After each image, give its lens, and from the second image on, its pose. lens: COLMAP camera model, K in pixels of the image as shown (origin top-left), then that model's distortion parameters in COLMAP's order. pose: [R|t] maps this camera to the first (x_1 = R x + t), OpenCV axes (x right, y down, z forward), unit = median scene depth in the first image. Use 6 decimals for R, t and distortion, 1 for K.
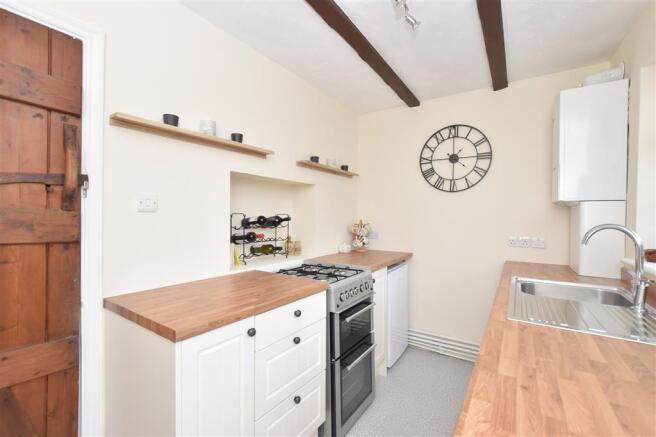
lens RADIAL K [[286.9, 0, 325.1], [0, 286.9, 215.6], [0, 0, 1]] dist [0.000638, 0.000154]
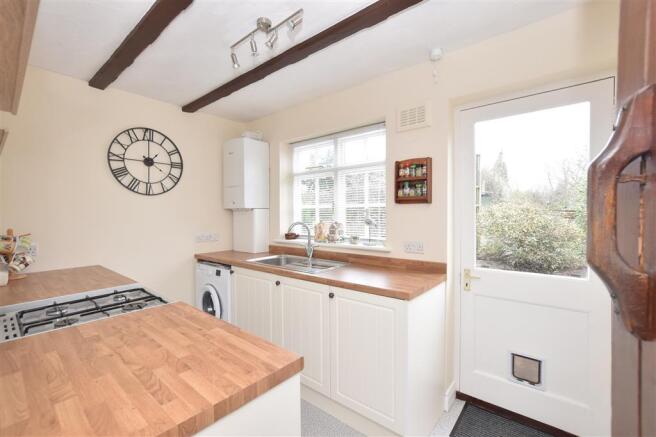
lens RADIAL K [[286.9, 0, 324.9], [0, 286.9, 217.5], [0, 0, 1]] dist [0.000638, 0.000154]
pose [[0.101579, -0.025459, 0.994502, -0.495493], [0.009337, 0.999653, 0.024637, -0.023055], [-0.994784, 0.006783, 0.101781, 0.288313]]
